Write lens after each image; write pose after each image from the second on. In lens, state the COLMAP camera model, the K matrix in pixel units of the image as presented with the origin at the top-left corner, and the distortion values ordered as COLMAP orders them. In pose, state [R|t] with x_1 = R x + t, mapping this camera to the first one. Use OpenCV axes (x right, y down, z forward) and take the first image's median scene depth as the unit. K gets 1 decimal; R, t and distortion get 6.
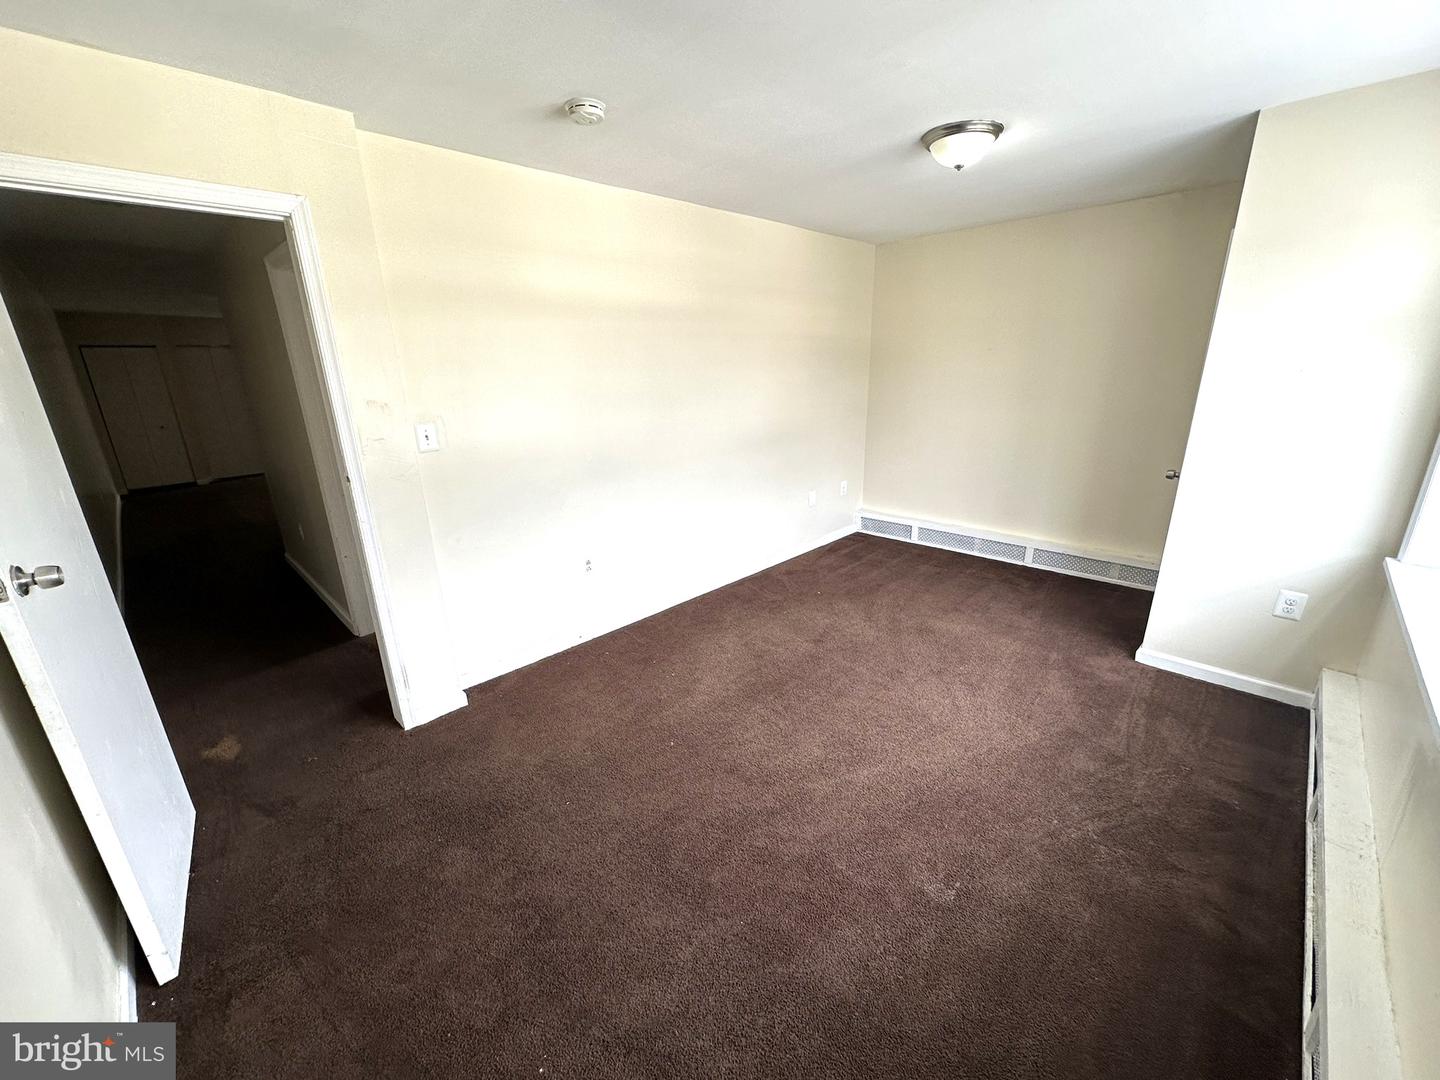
lens RADIAL K [[575.7, 0, 717.0], [0, 575.7, 543.1], [0, 0, 1]] dist [0.000152, 0.000112]
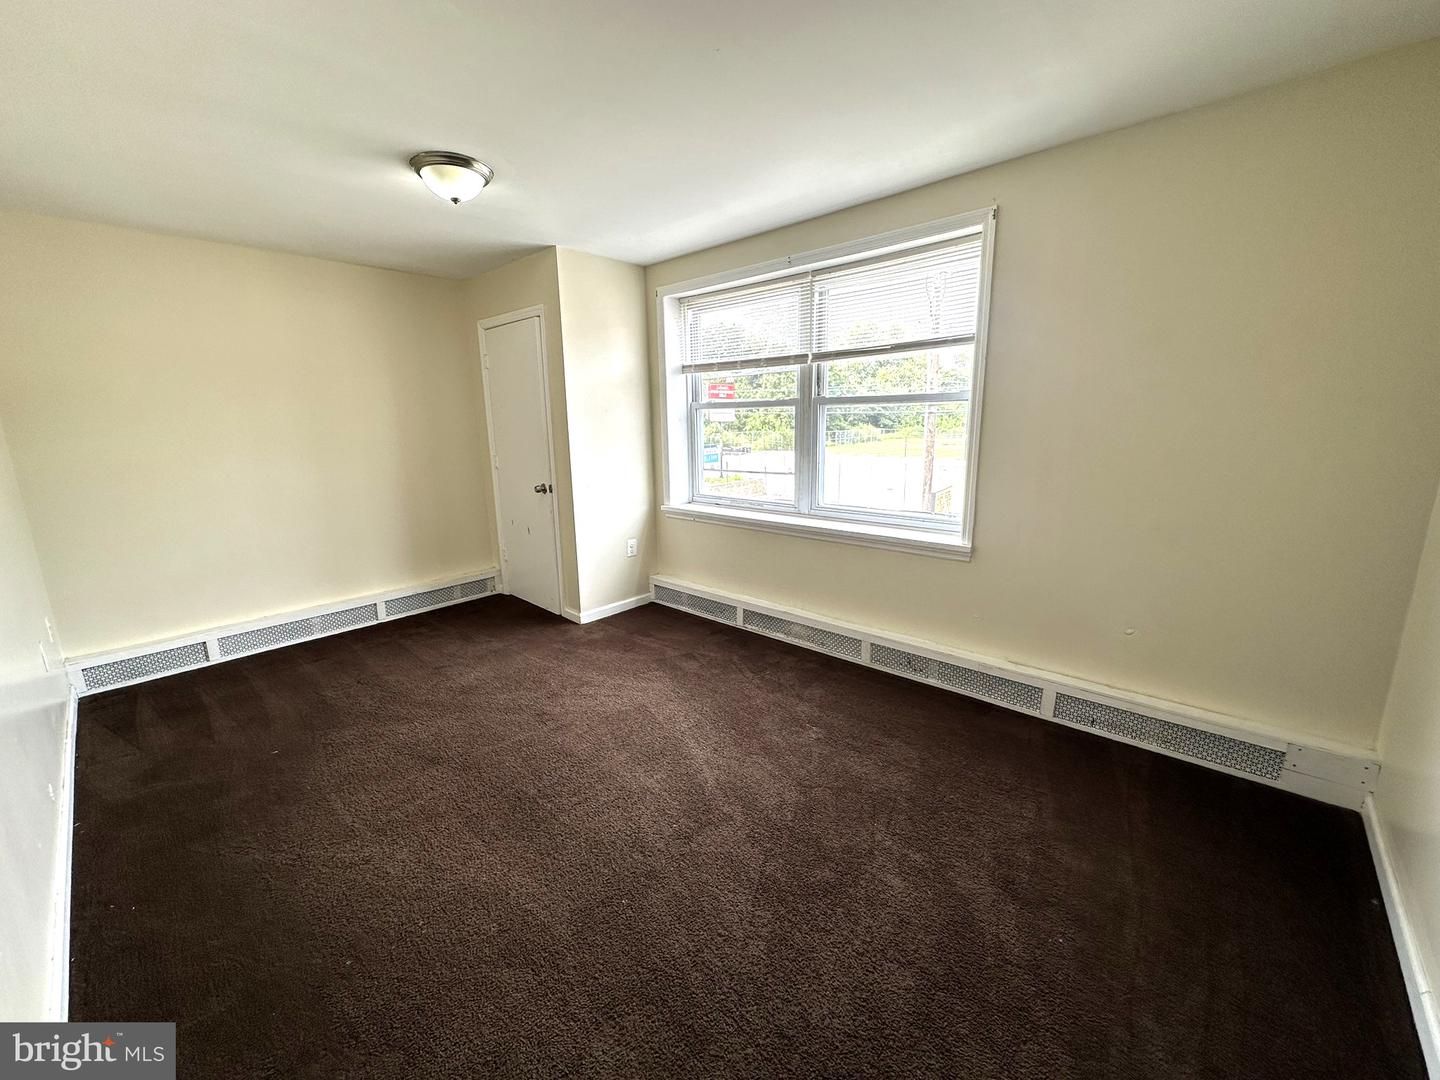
lens RADIAL K [[587.2, 0, 717.4], [0, 587.2, 538.1], [0, 0, 1]] dist [-0.001234, -0.000056]
pose [[-0.037402, -0.177171, 0.983469, -0.436721], [0.321671, 0.929641, 0.179708, -0.092160], [-0.946112, 0.323075, 0.022220, 0.458287]]
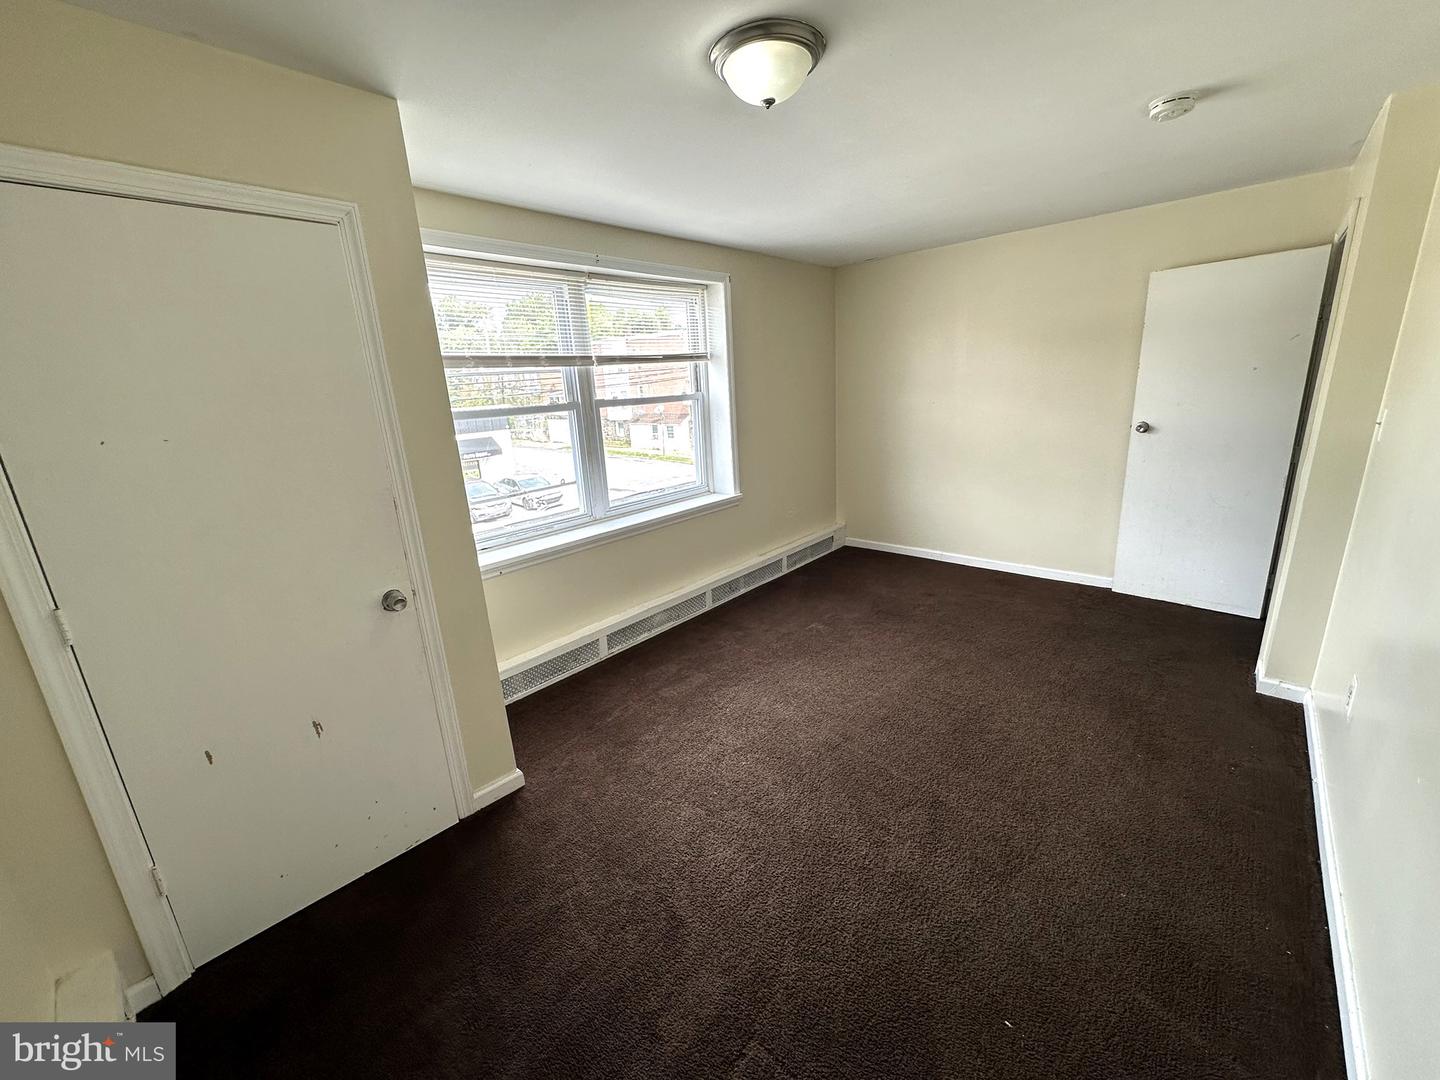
lens RADIAL K [[575.7, 0, 717.0], [0, 575.7, 543.1], [0, 0, 1]] dist [0.000152, 0.000112]
pose [[-0.994254, 0.102894, -0.029538, 0.342596], [0.070892, 0.839620, 0.538528, -0.360424], [0.080211, 0.533340, -0.842090, 1.138768]]
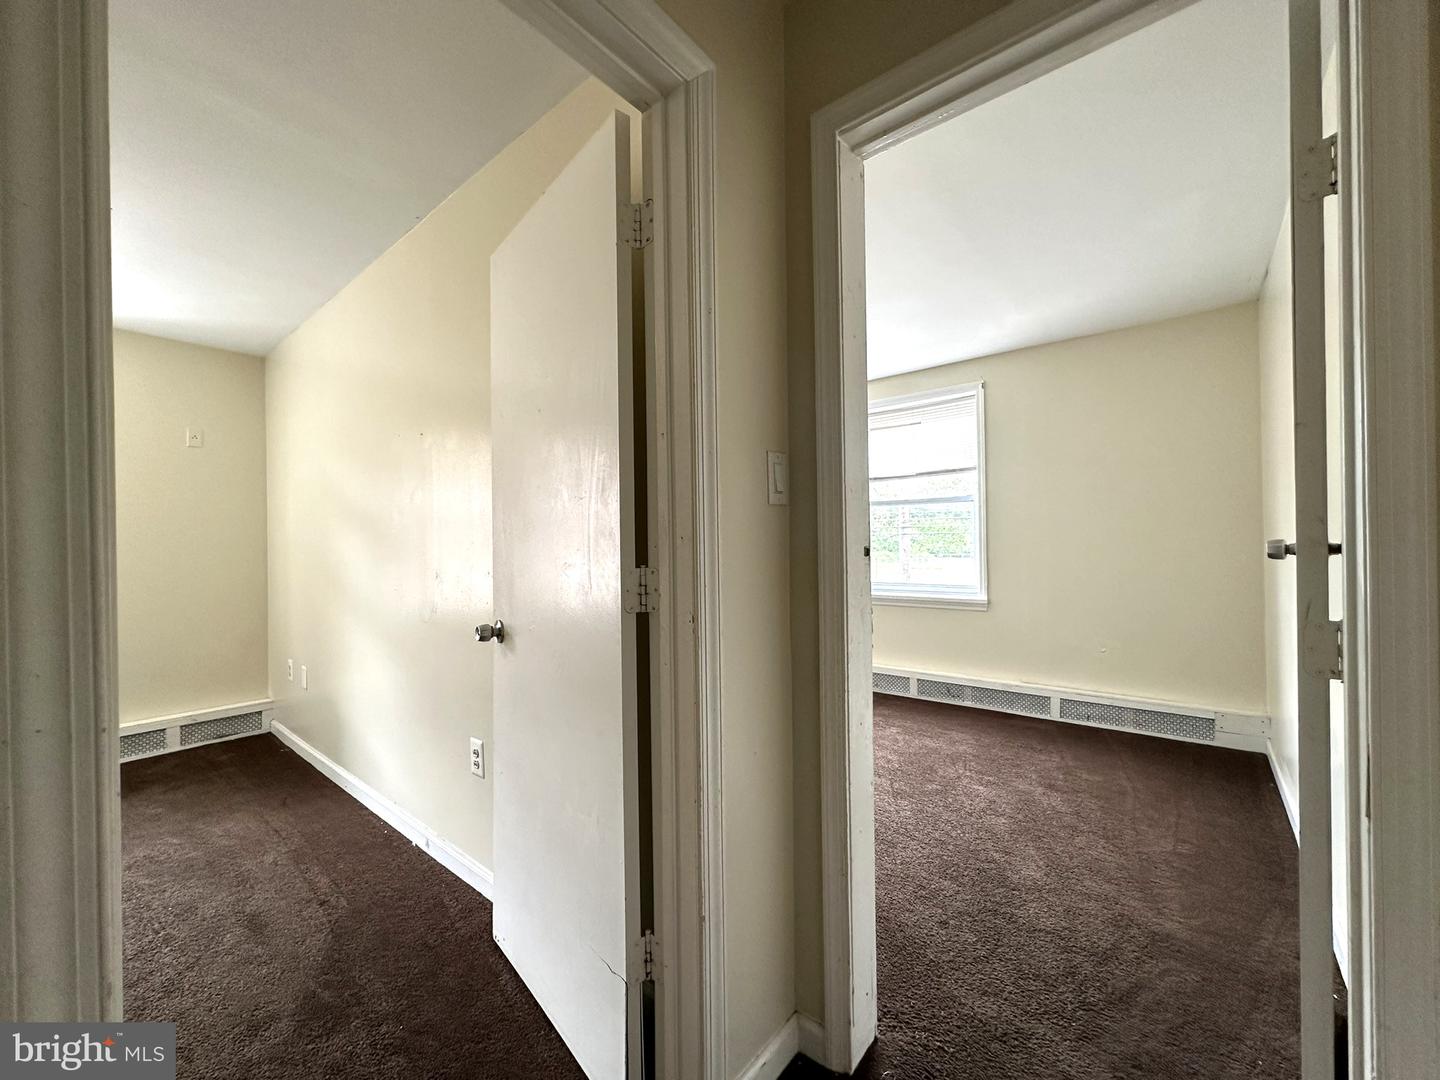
lens RADIAL K [[587.2, 0, 717.4], [0, 587.2, 538.1], [0, 0, 1]] dist [-0.001234, -0.000056]
pose [[-0.088602, 0.034502, 0.995469, -0.718216], [0.318426, 0.947937, -0.004513, -0.098674], [-0.943798, 0.316583, -0.094976, 0.688218]]
